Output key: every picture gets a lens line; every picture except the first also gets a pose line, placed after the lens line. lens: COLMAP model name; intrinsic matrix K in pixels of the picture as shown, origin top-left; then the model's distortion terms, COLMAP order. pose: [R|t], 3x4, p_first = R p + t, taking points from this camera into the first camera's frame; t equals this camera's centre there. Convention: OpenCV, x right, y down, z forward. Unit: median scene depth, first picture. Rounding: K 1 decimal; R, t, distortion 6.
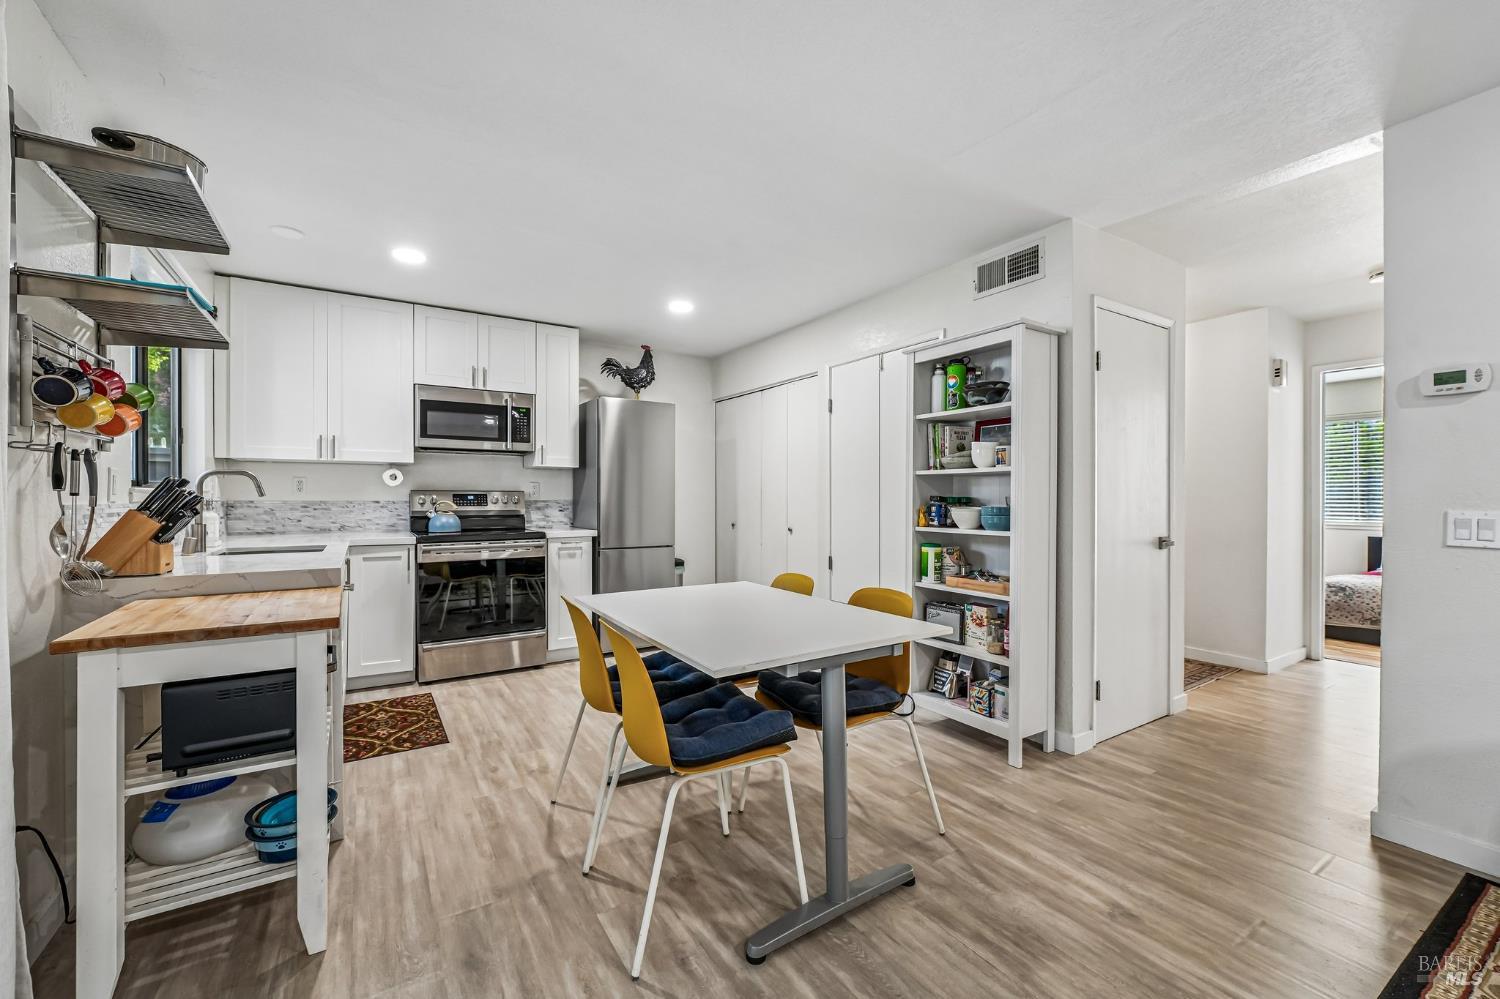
lens RADIAL K [[603.9, 0, 744.1], [0, 603.9, 500.6], [0, 0, 1]] dist [-0.008005, -0.000271]
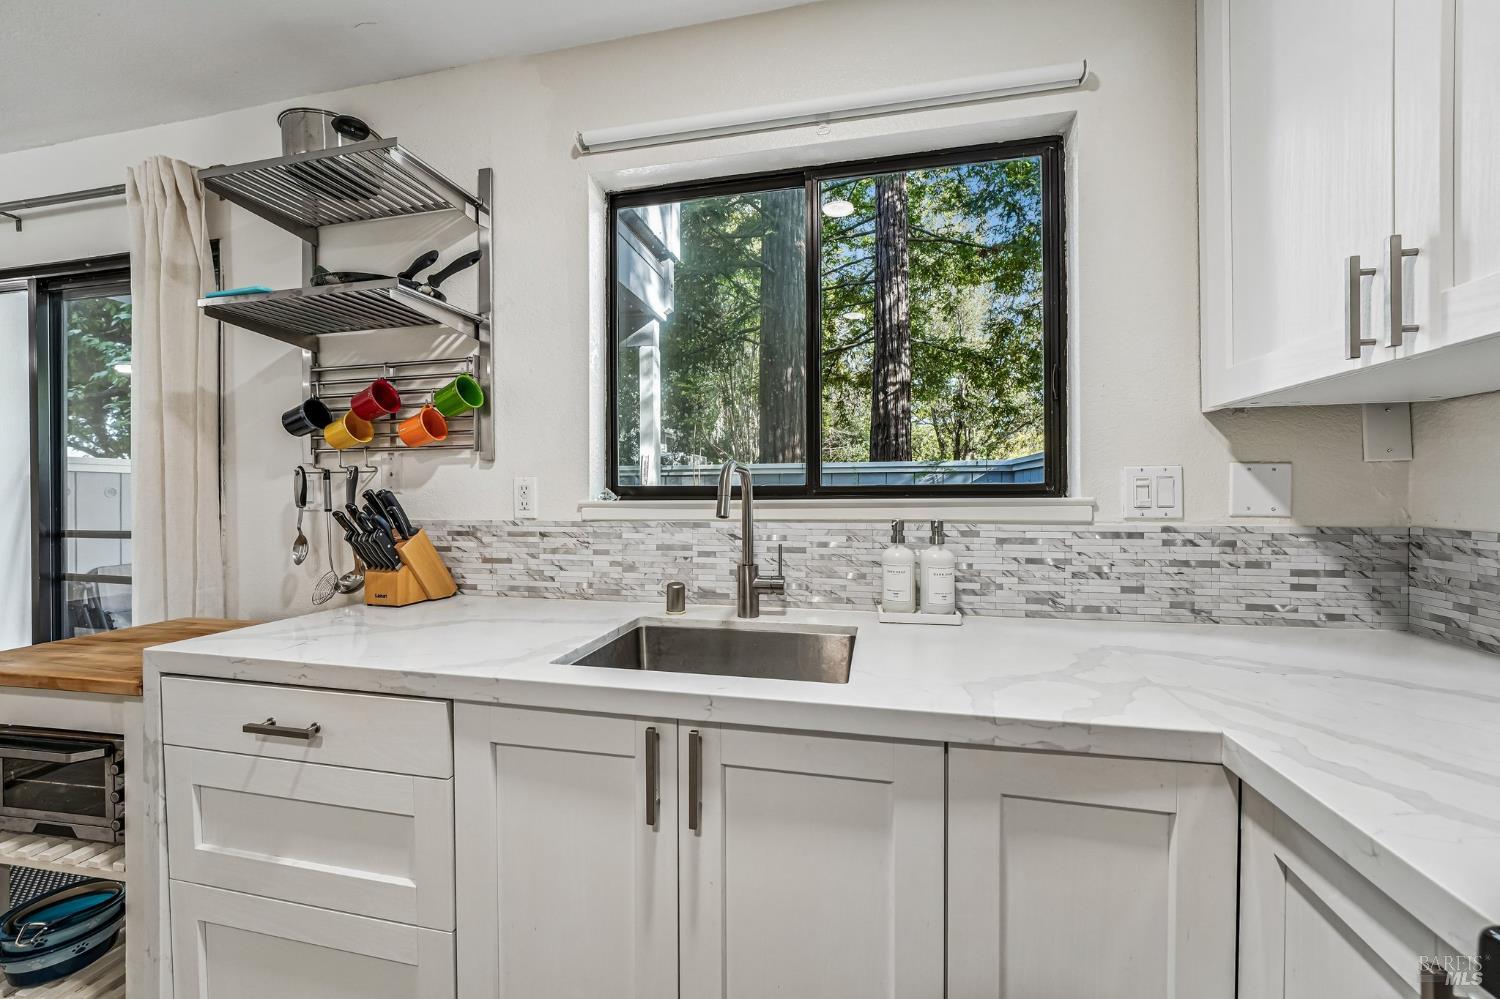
lens RADIAL K [[602.5, 0, 746.0], [0, 602.5, 493.3], [0, 0, 1]] dist [-0.005098, -0.000153]
pose [[-0.707924, 0.000863, -0.706288, -0.344731], [-0.001008, 0.999997, 0.002232, -0.017385], [0.706288, 0.002292, -0.707921, 0.913014]]
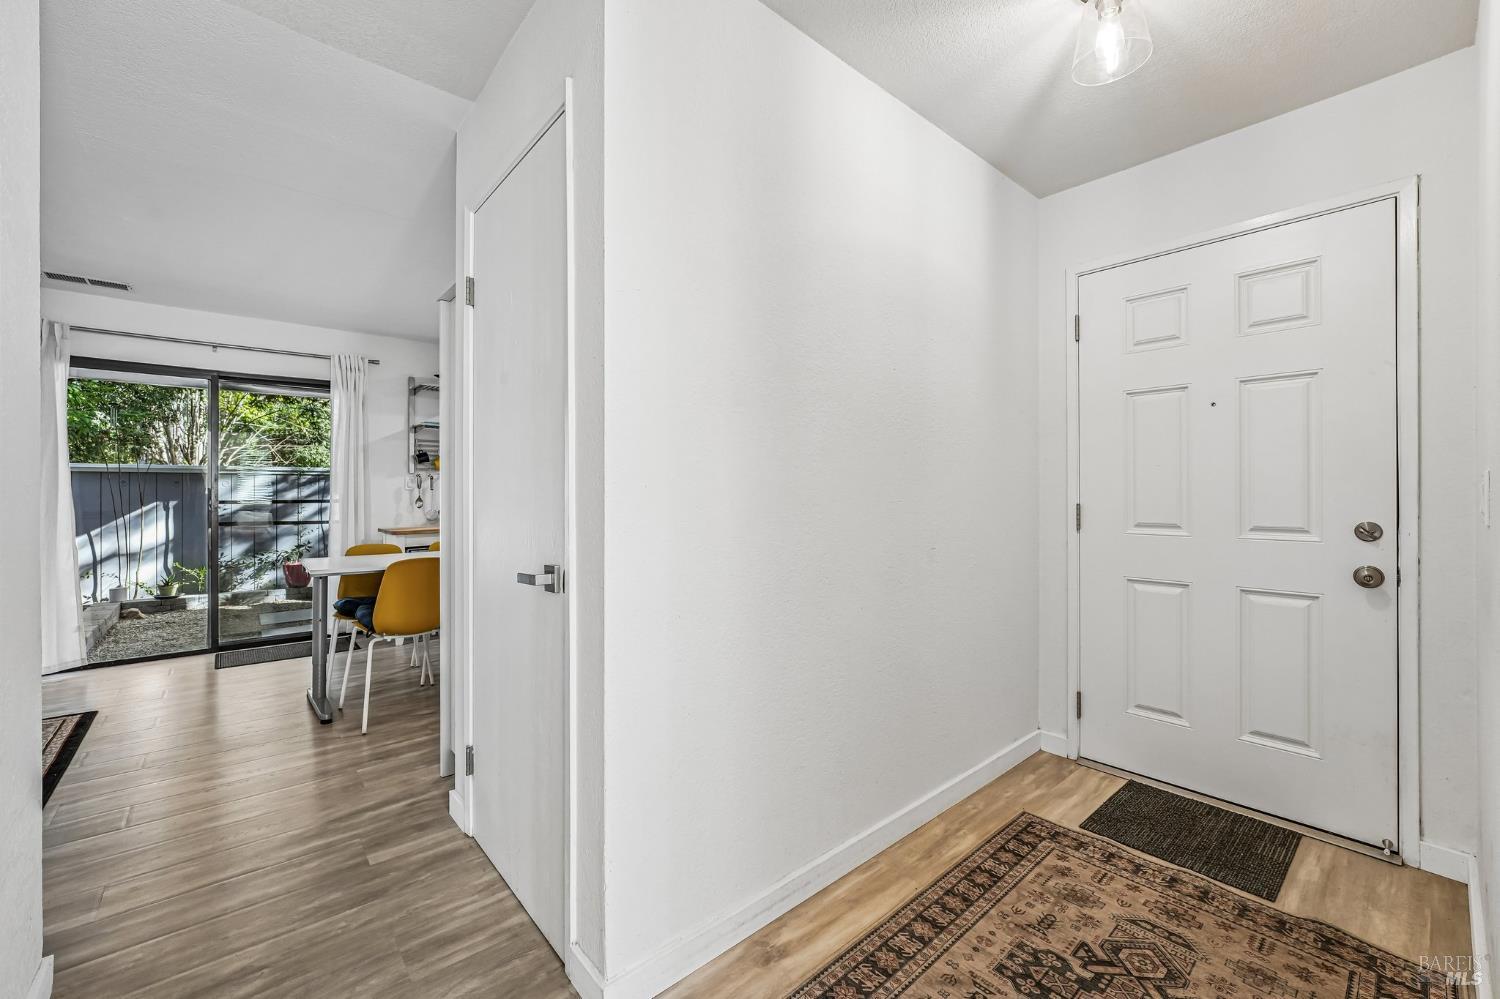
lens RADIAL K [[599.0, 0, 748.2], [0, 599.0, 494.7], [0, 0, 1]] dist [-0.014016, -0.000079]
pose [[0.161514, 0.001379, -0.986869, 0.935114], [-0.003030, 0.999995, 0.000901, 0.004389], [0.986866, 0.002845, 0.161517, 0.854595]]
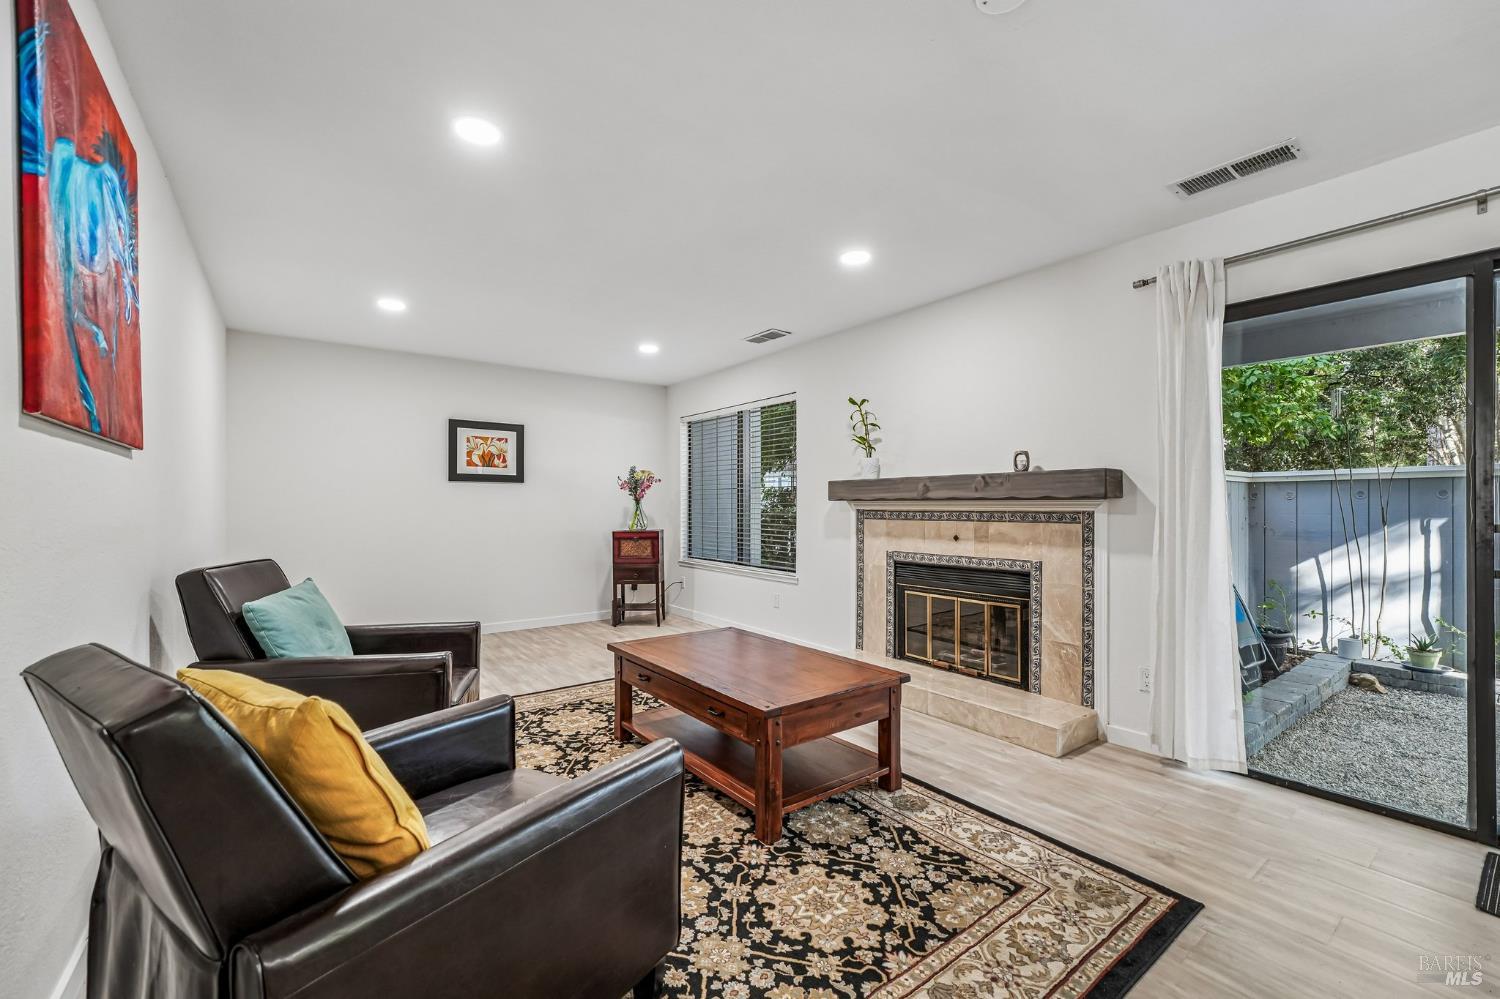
lens RADIAL K [[610.0, 0, 746.1], [0, 610.0, 504.4], [0, 0, 1]] dist [-0.002024, -0.000234]
pose [[-0.997025, -0.003350, -0.077011, 0.401969], [-0.003286, 0.999994, -0.000954, 0.003305], [0.077013, -0.000698, -0.997030, 0.552729]]
